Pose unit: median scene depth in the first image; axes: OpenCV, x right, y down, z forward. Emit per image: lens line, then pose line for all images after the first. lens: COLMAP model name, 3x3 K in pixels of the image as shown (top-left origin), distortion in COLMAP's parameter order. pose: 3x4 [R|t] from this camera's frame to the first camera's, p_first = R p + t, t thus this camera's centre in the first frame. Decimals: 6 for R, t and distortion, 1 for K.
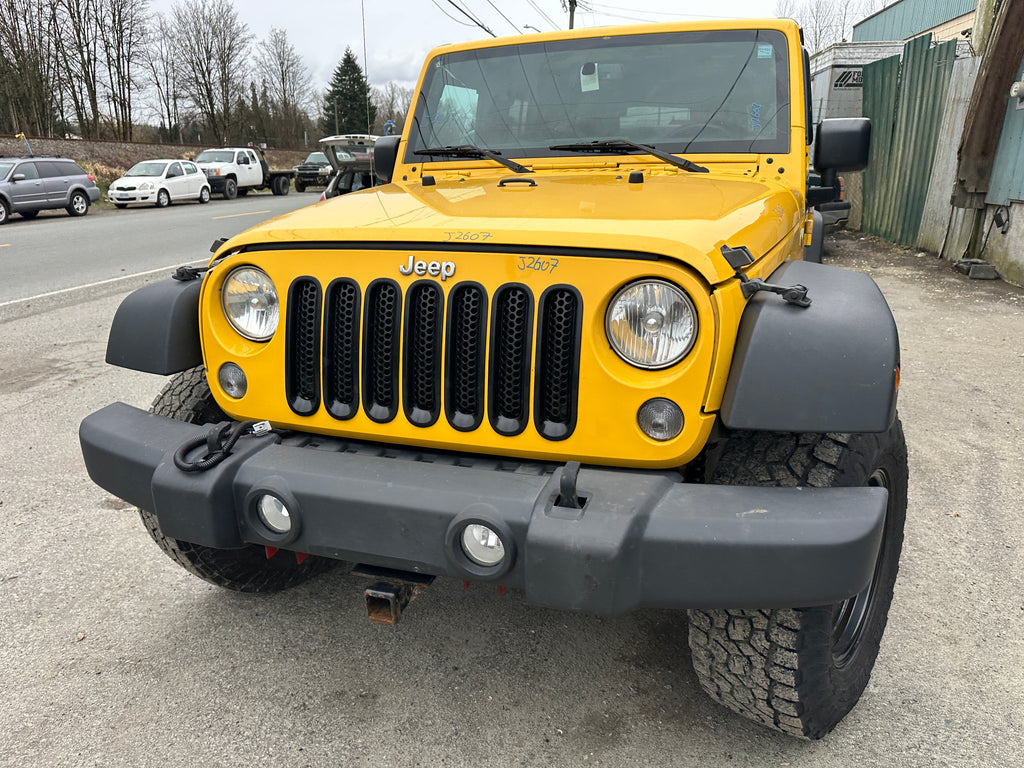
lens RADIAL K [[723.8, 0, 514.2], [0, 723.8, 384.9], [0, 0, 1]] dist [0.002404, -0.004470]
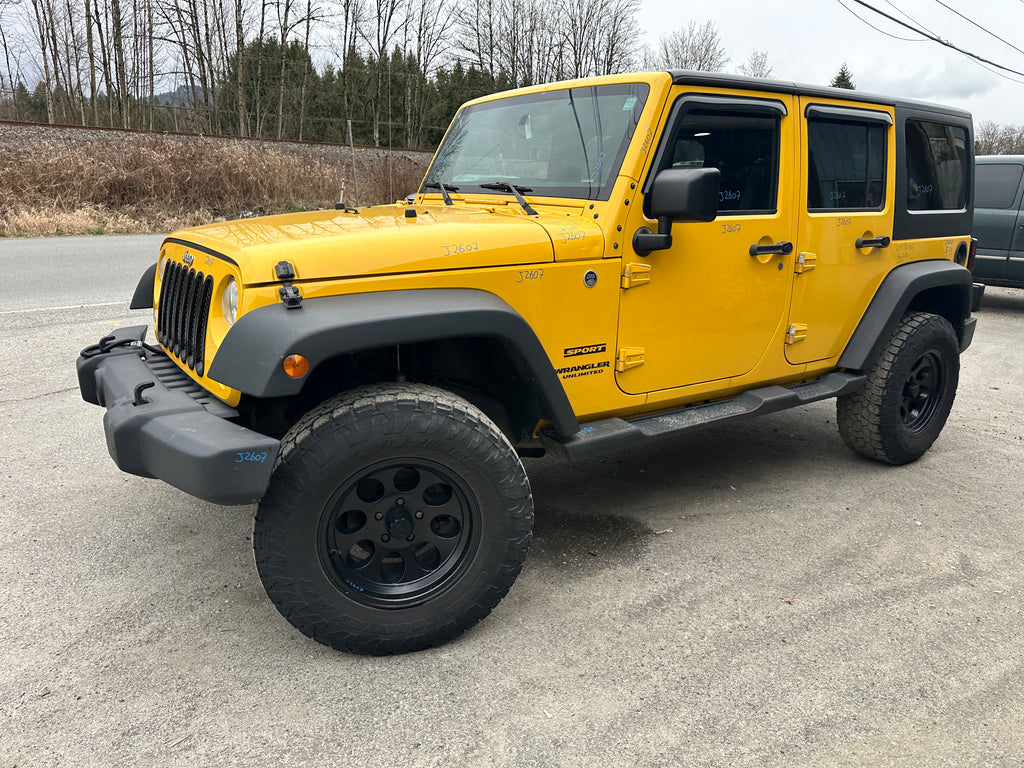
lens RADIAL K [[715.8, 0, 514.7], [0, 715.8, 397.7], [0, 0, 1]] dist [0.055055, -0.078384]
pose [[0.817838, 0.196963, -0.540691, 0.859884], [-0.201535, 0.978128, 0.051475, -0.054373], [0.539004, 0.066870, 0.839645, 0.038826]]
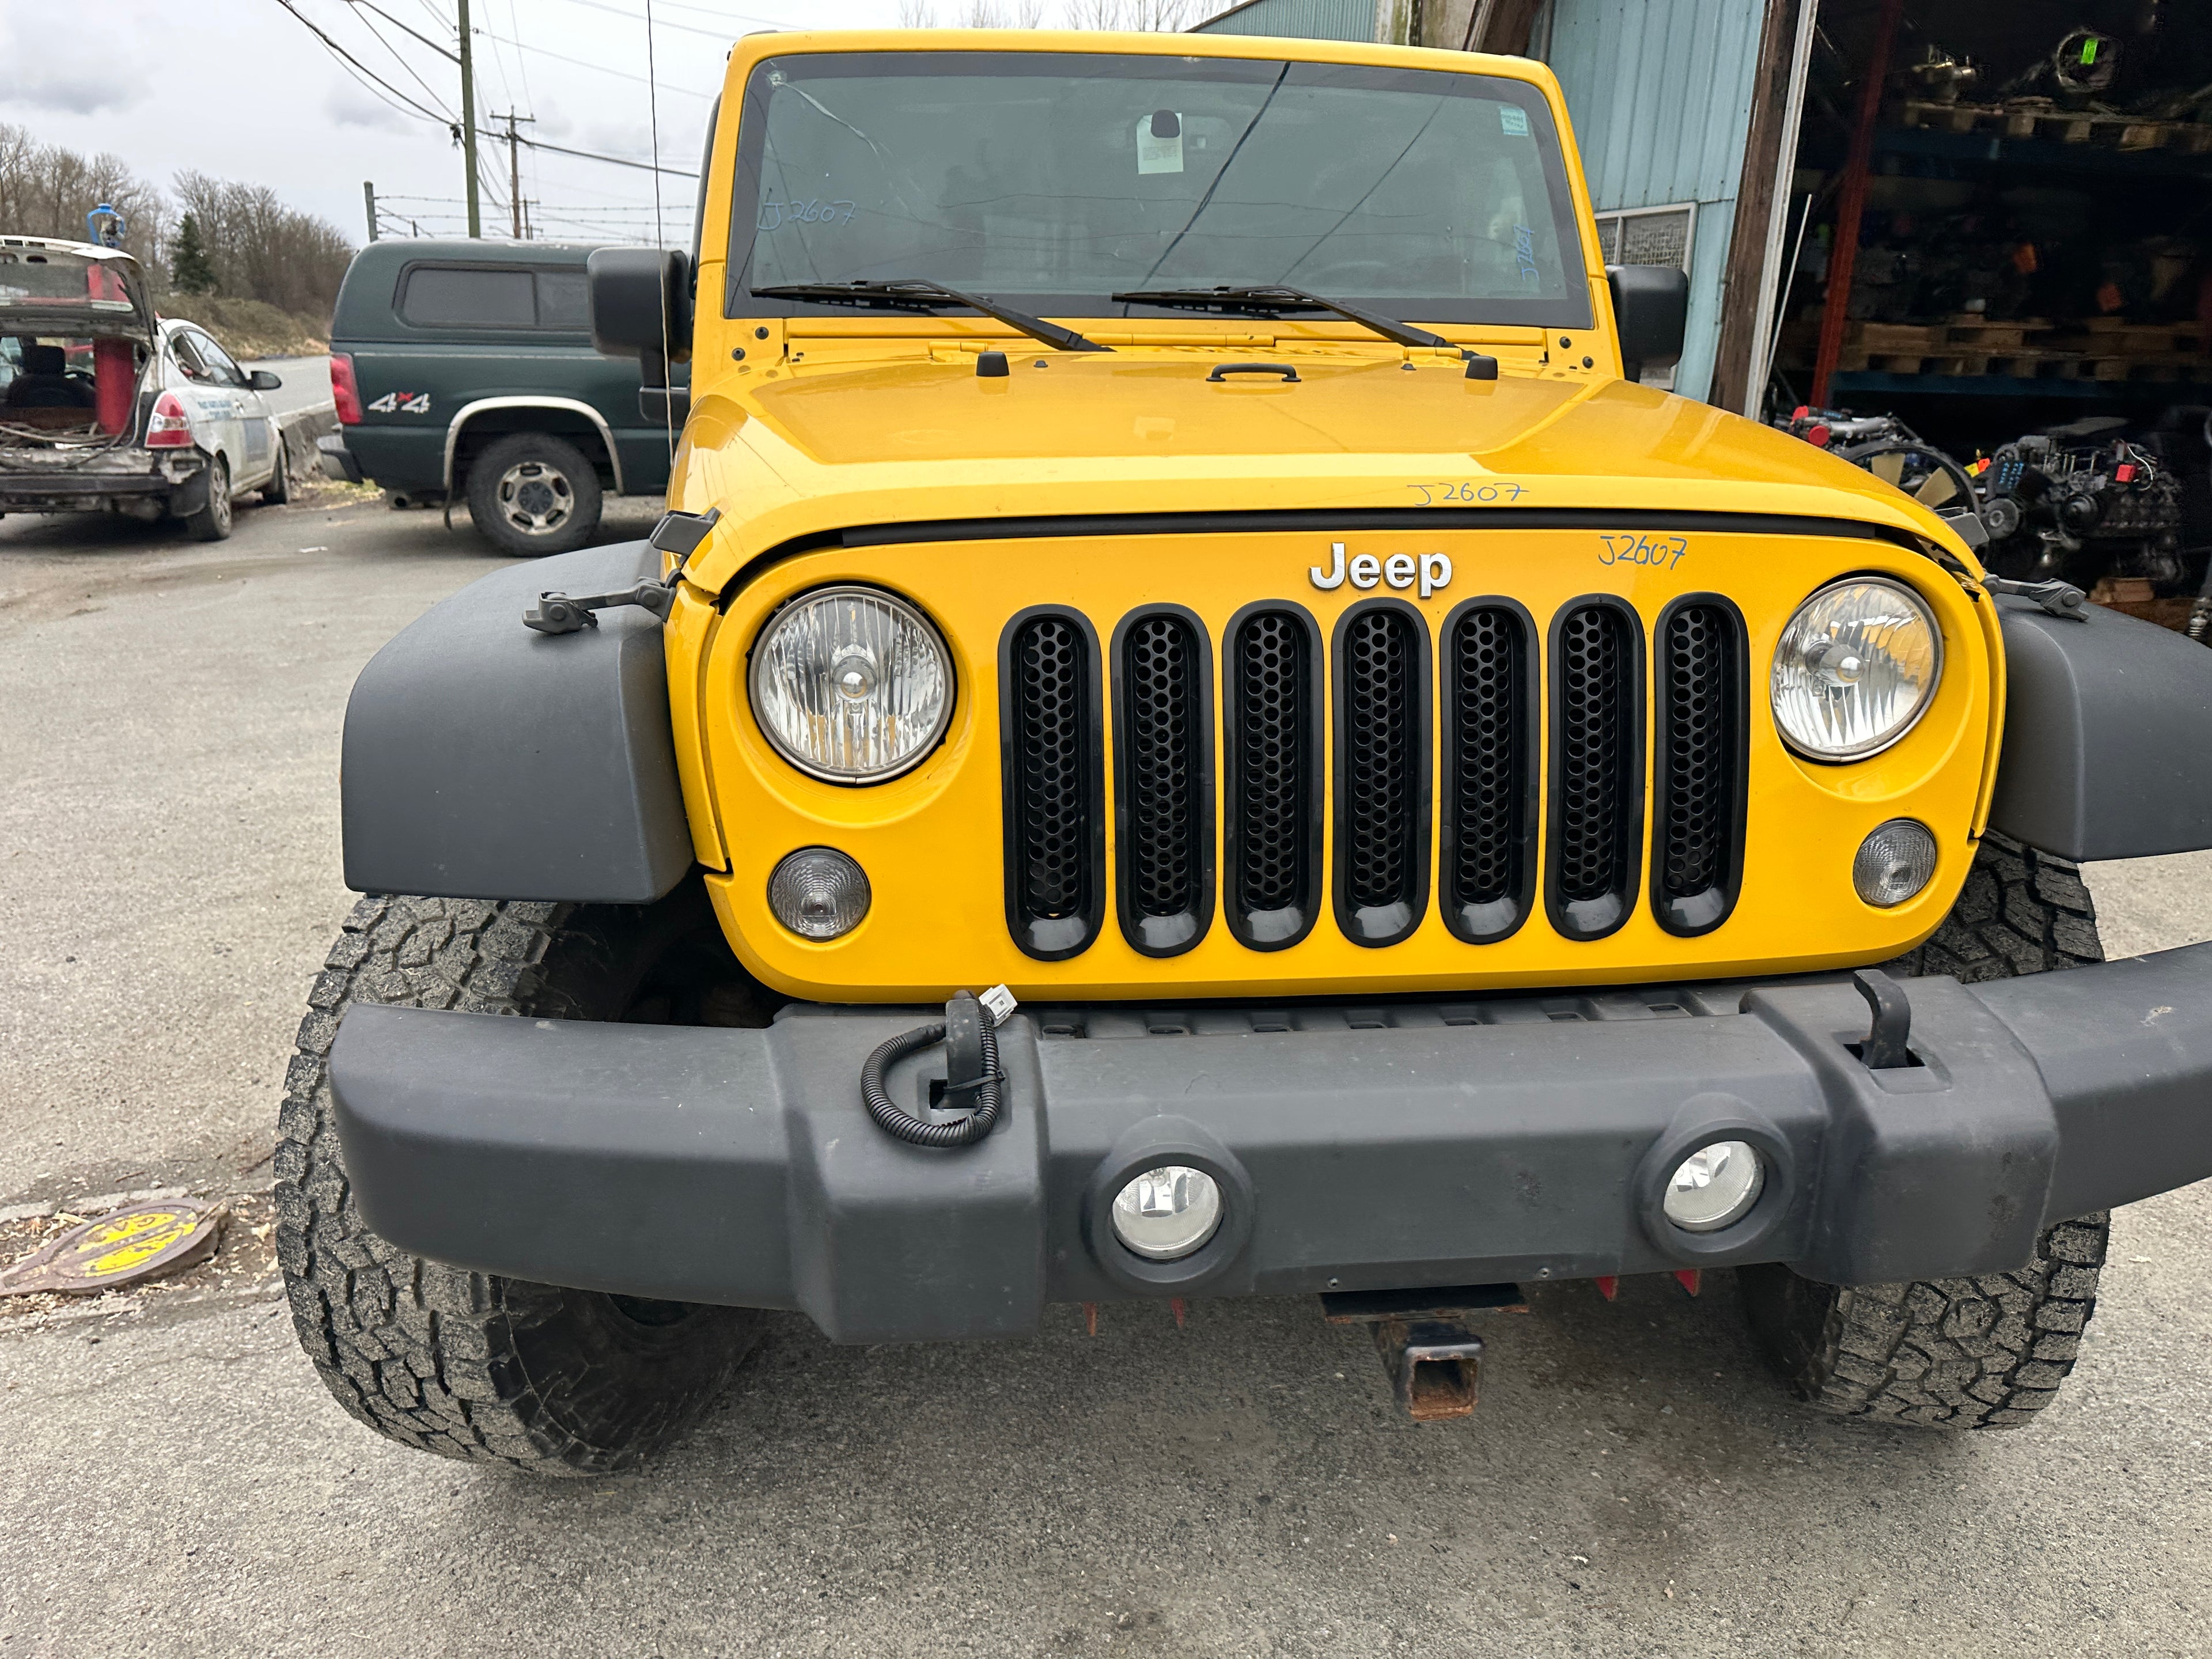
lens RADIAL K [[1556.8, 0, 1112.9], [0, 1556.8, 835.6], [0, 0, 1]] dist [0.000627, -0.006380]
pose [[0.896272, -0.103592, 0.431237, -0.412133], [0.098972, 0.994536, 0.033207, -0.033094], [-0.432321, 0.012918, 0.901627, 0.154618]]
